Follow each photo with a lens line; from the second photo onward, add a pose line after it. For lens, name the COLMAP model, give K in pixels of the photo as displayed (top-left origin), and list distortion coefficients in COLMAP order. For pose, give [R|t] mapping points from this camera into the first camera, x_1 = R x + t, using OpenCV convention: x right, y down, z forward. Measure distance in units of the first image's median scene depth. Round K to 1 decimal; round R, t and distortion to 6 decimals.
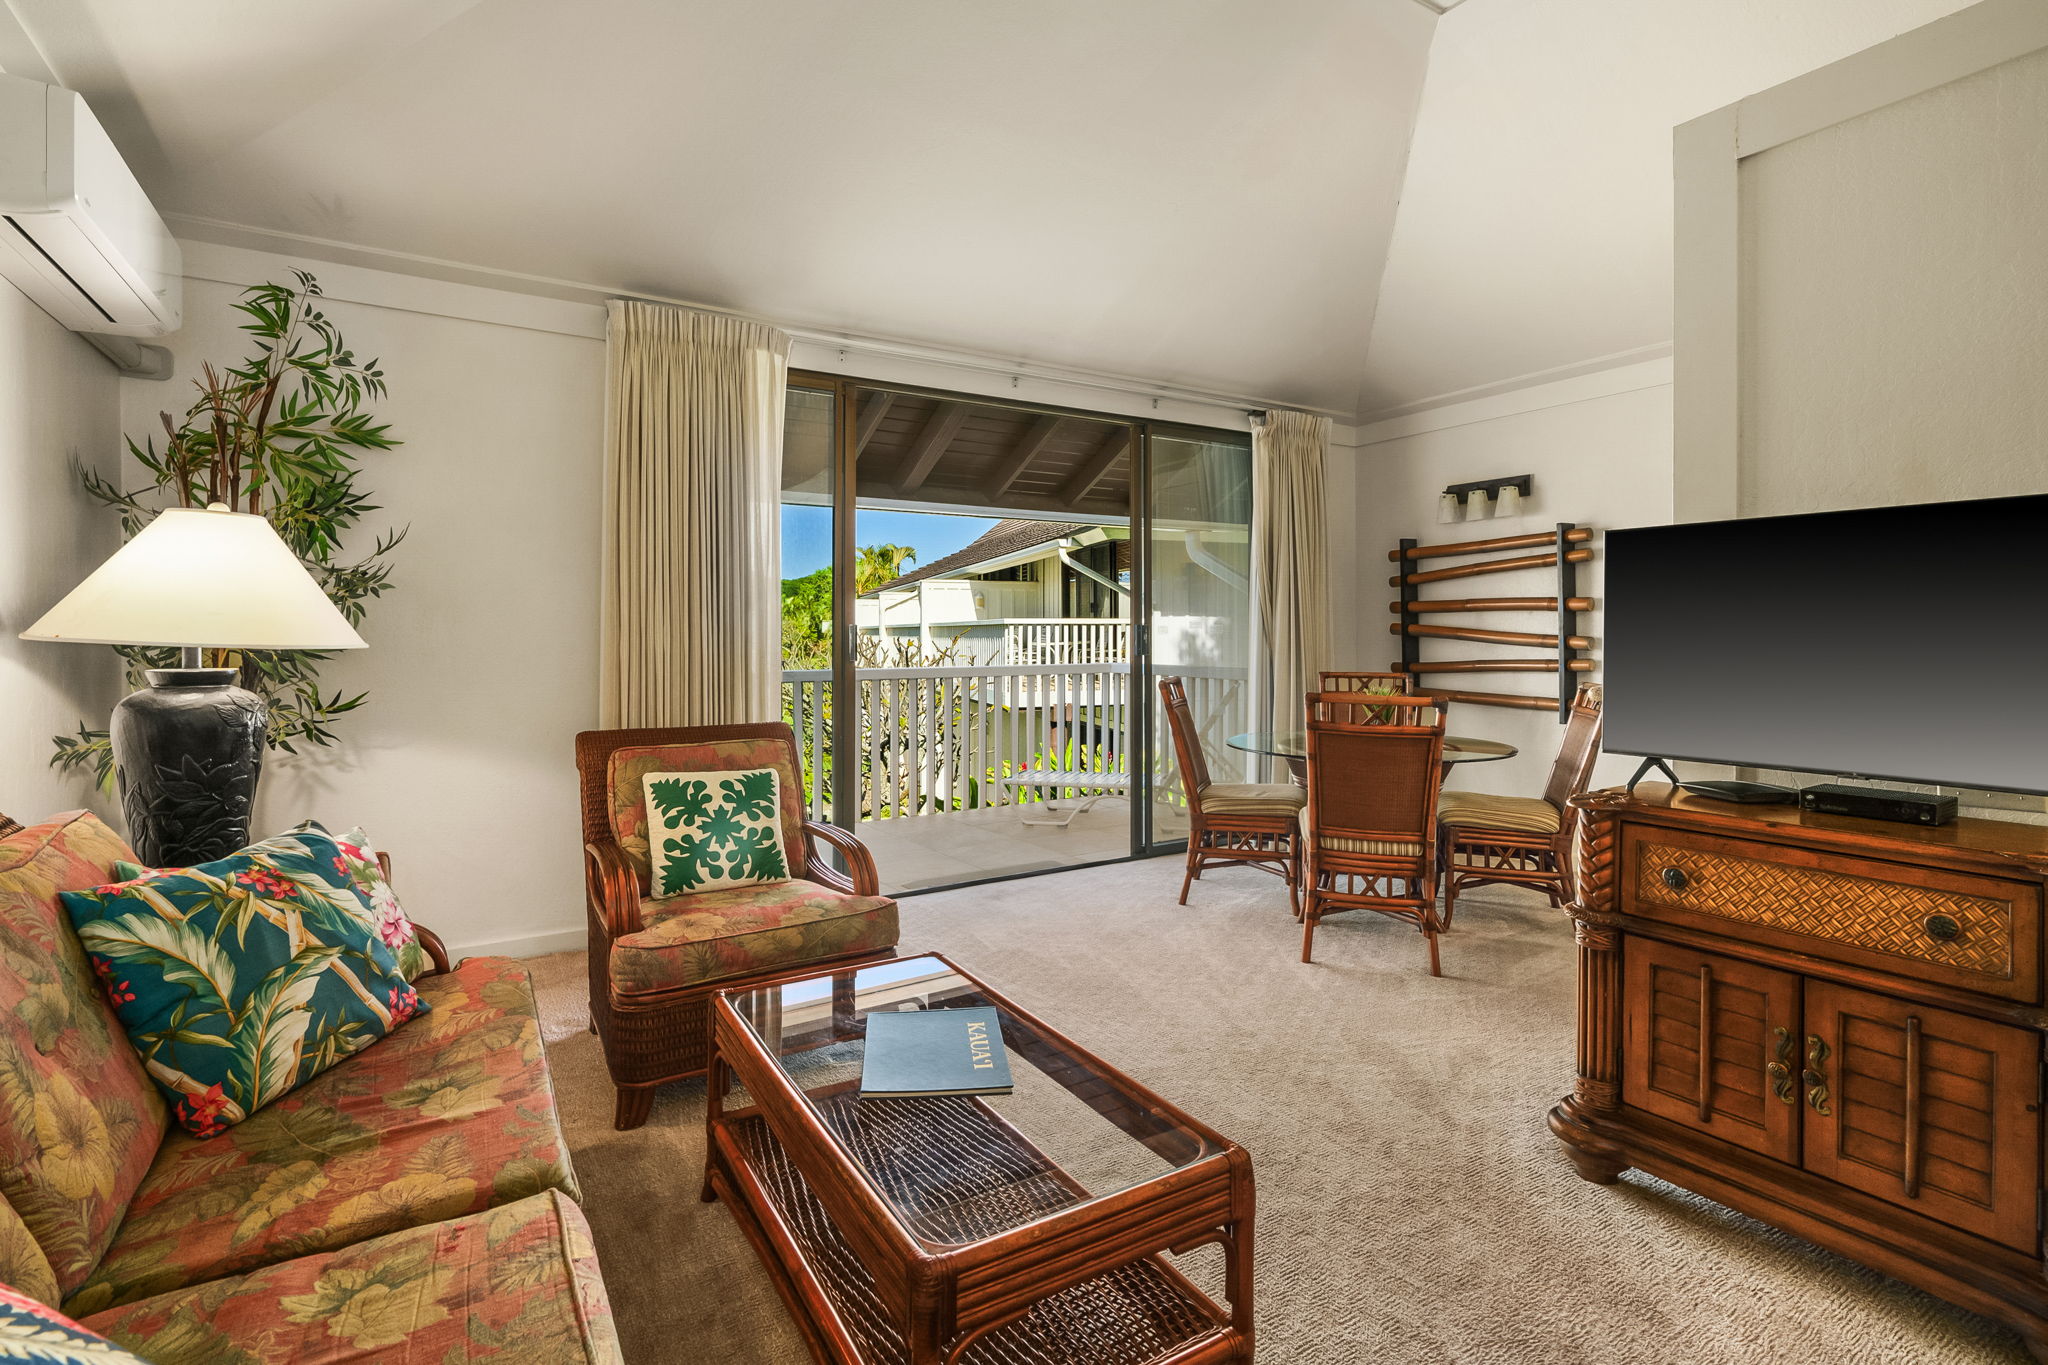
lens RADIAL K [[961.2, 0, 1016.7], [0, 961.2, 637.2], [0, 0, 1]] dist [-0.002532, 0.000272]
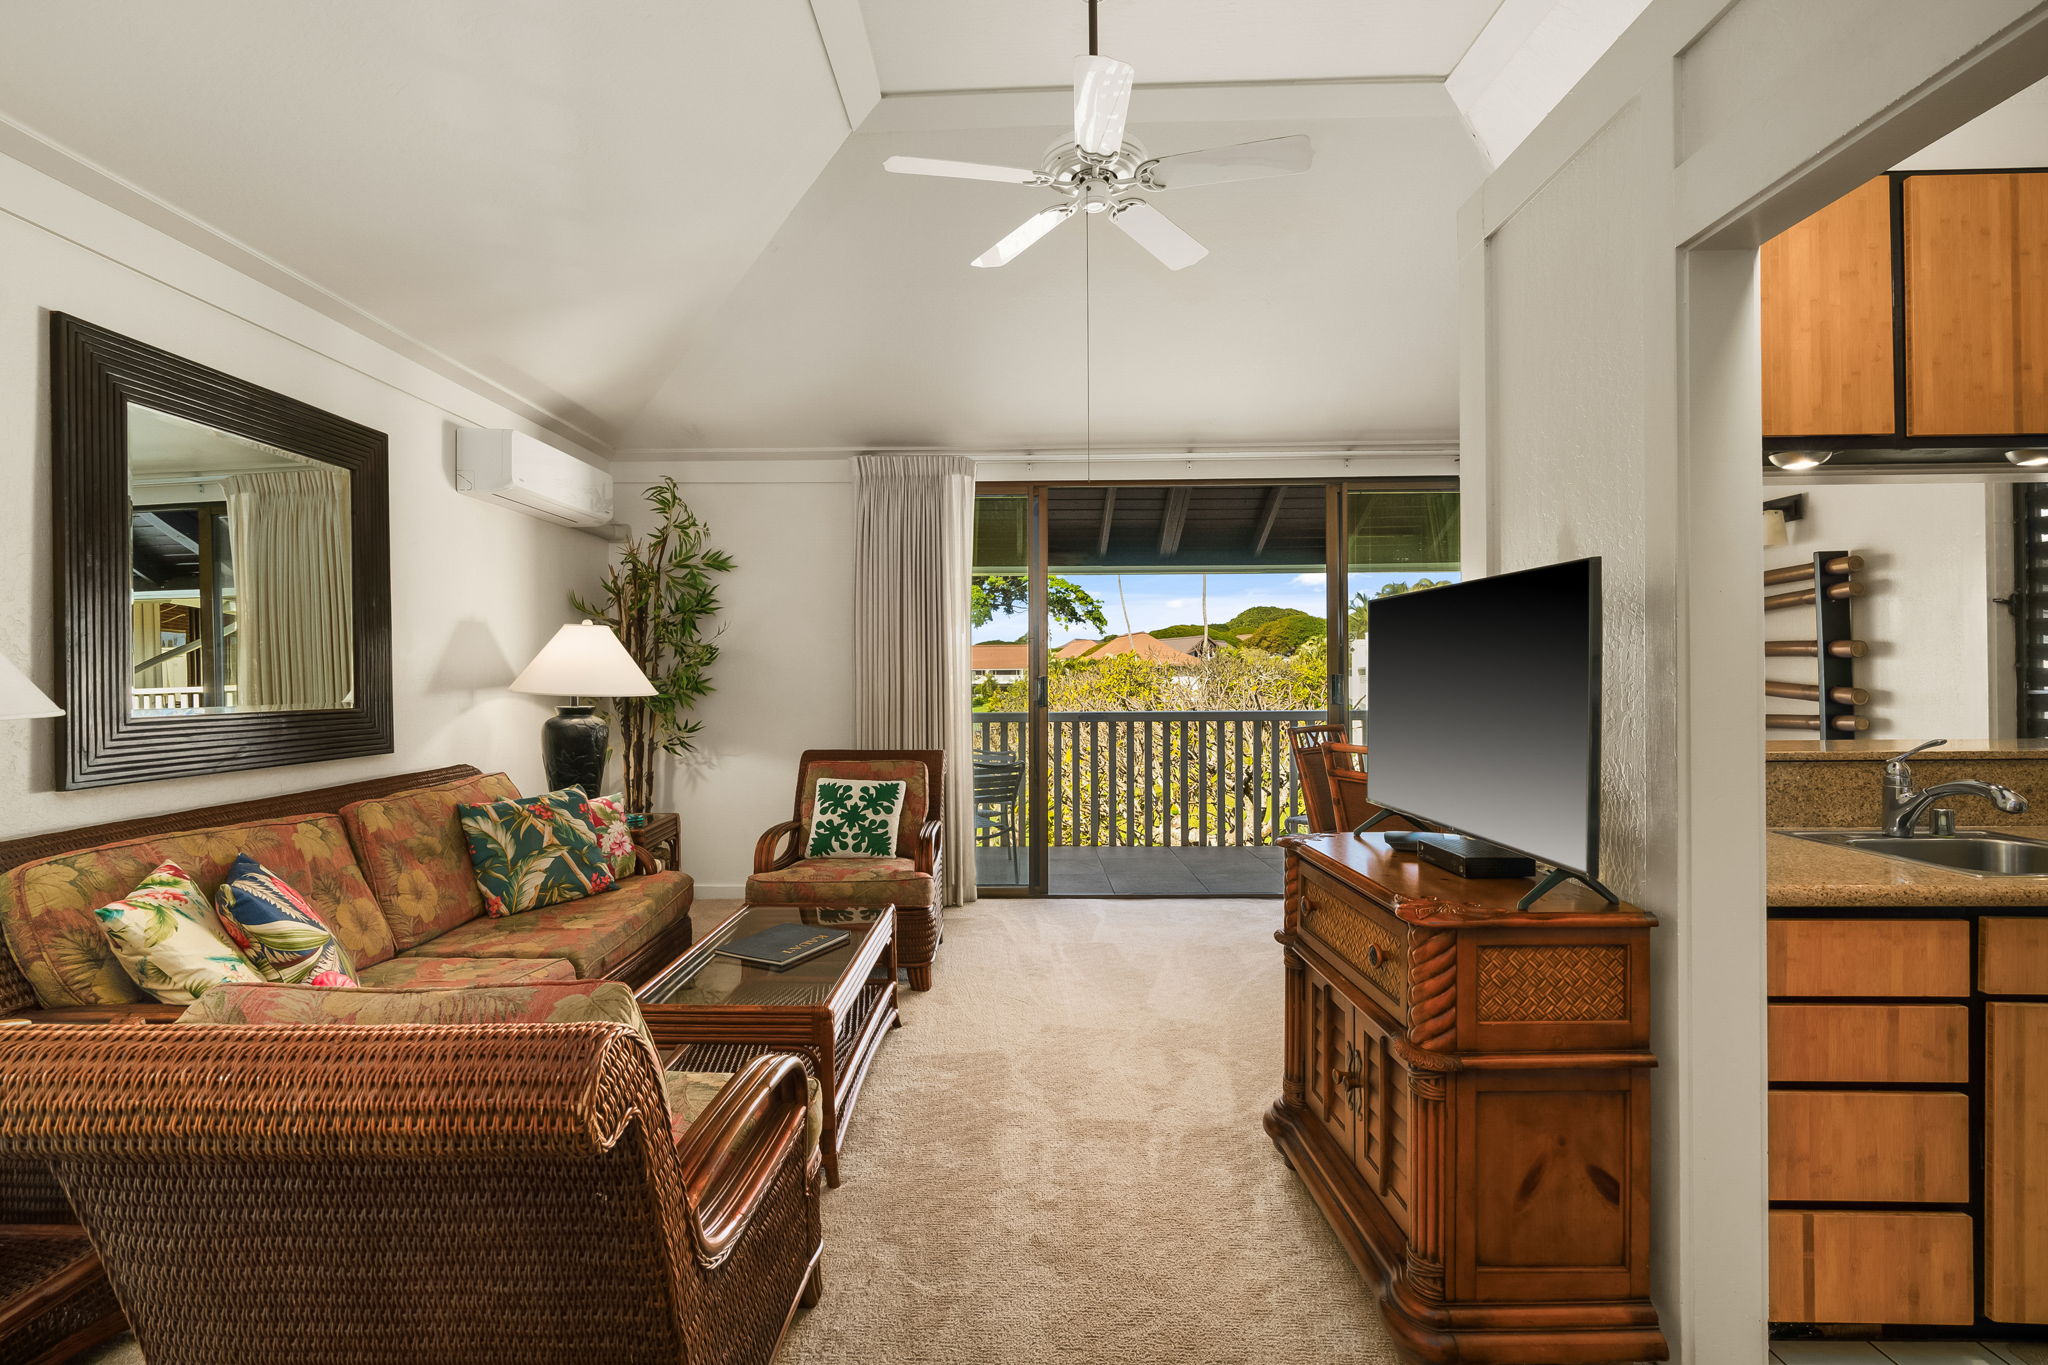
lens RADIAL K [[944.6, 0, 1012.1], [0, 944.6, 669.5], [0, 0, 1]] dist [-0.002992, 0.001237]
pose [[0.846594, -0.005623, -0.532209, 0.670599], [0.001547, 0.999966, -0.008104, -0.018179], [0.532237, 0.006037, 0.846574, -0.107511]]
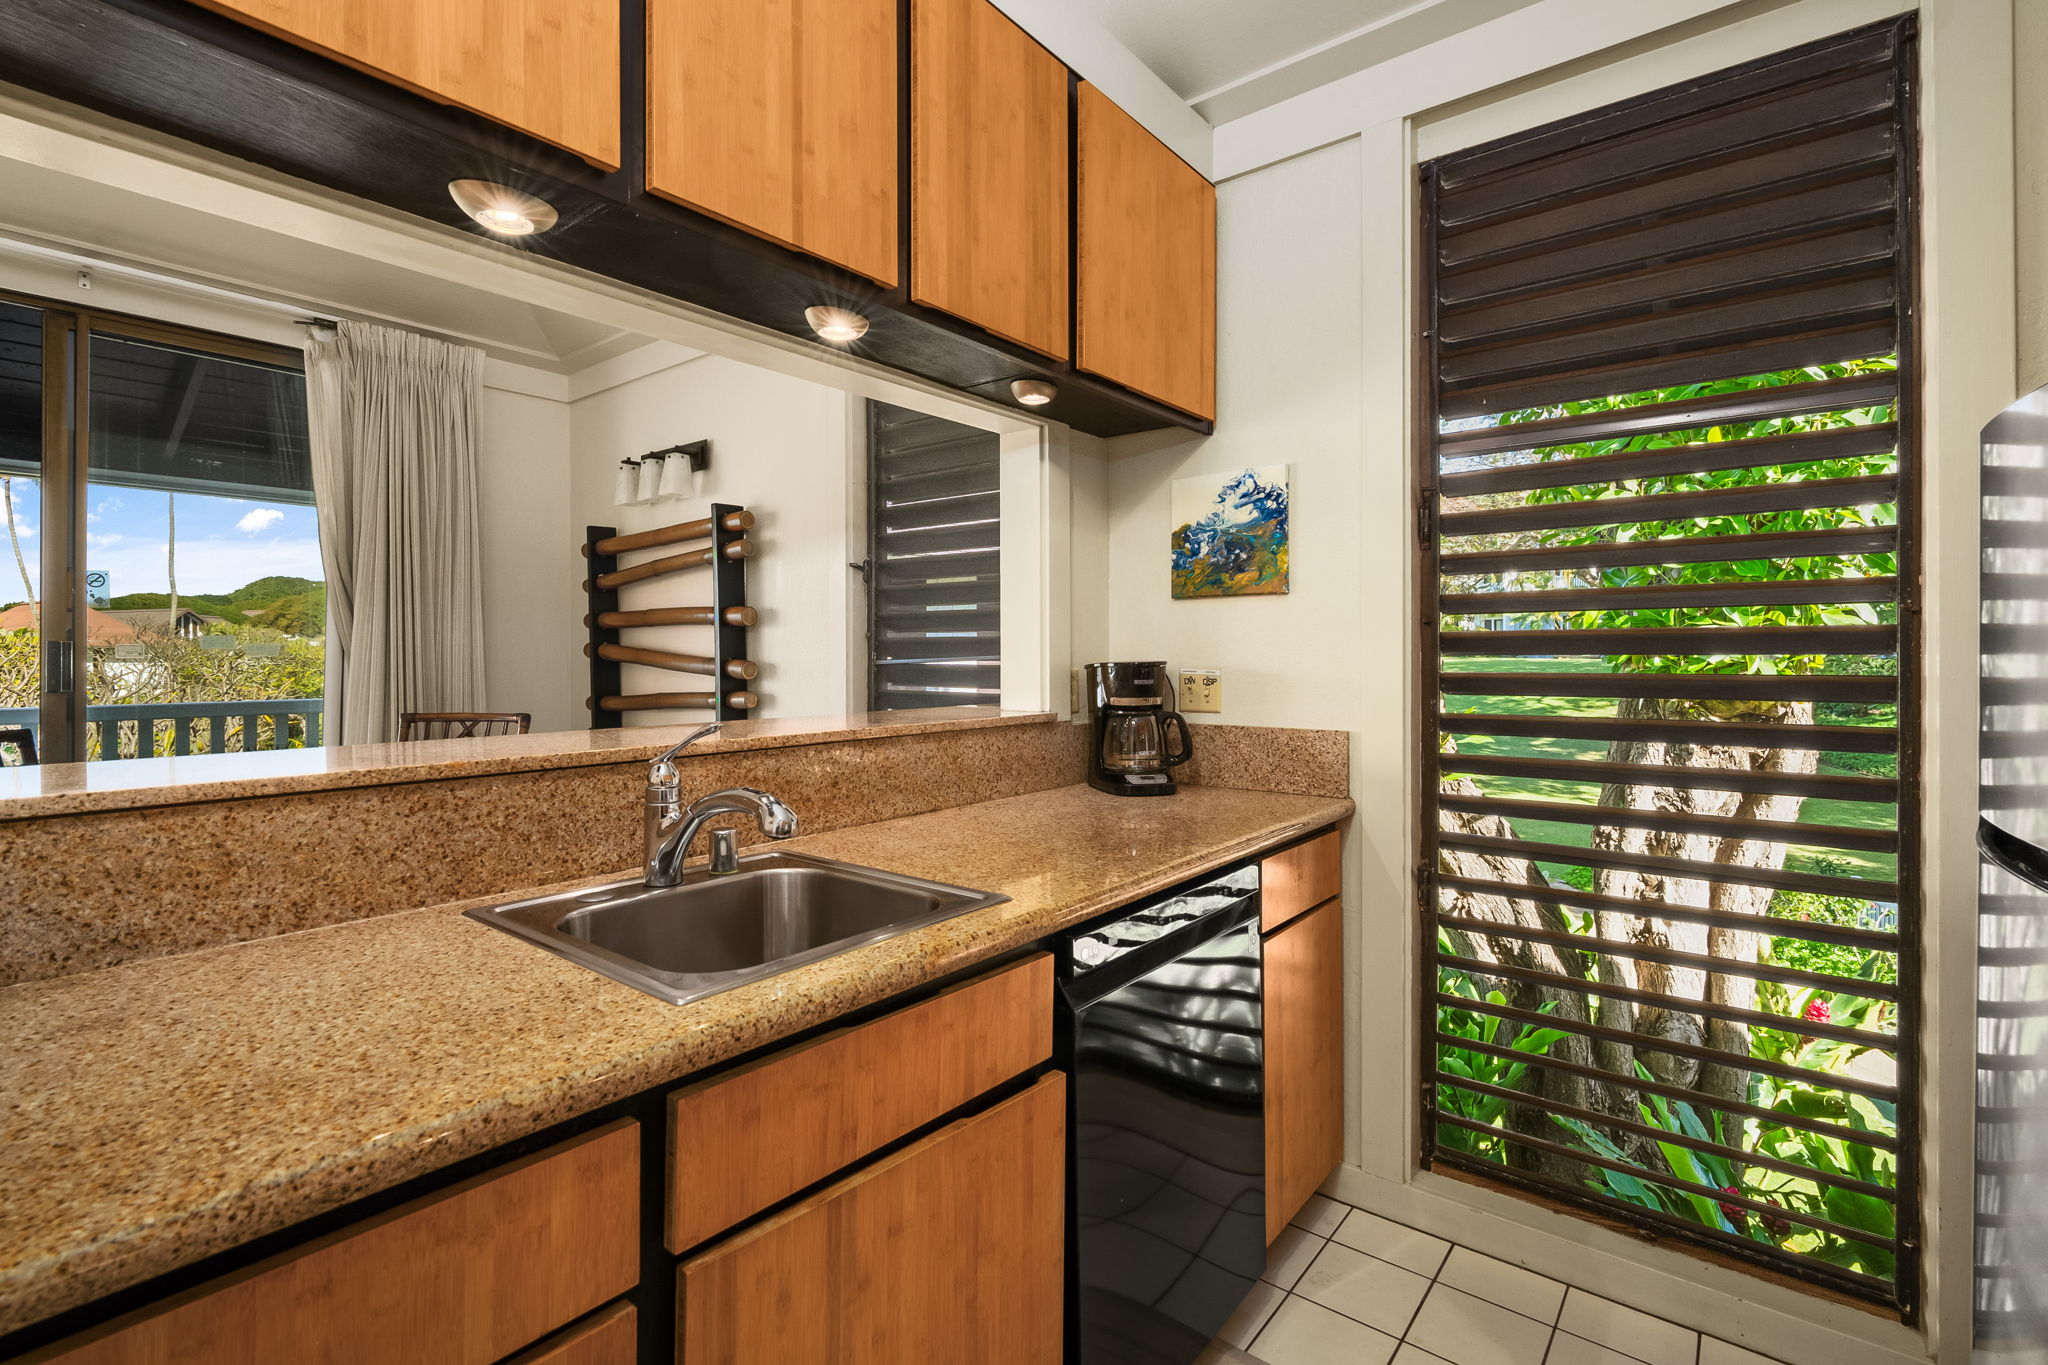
lens RADIAL K [[944.6, 0, 1012.1], [0, 944.6, 669.5], [0, 0, 1]] dist [-0.002992, 0.001237]
pose [[0.938141, -0.002991, 0.346241, 0.869391], [0.000594, 0.999975, 0.007030, 0.001855], [-0.346254, -0.006389, 0.938119, 0.416961]]
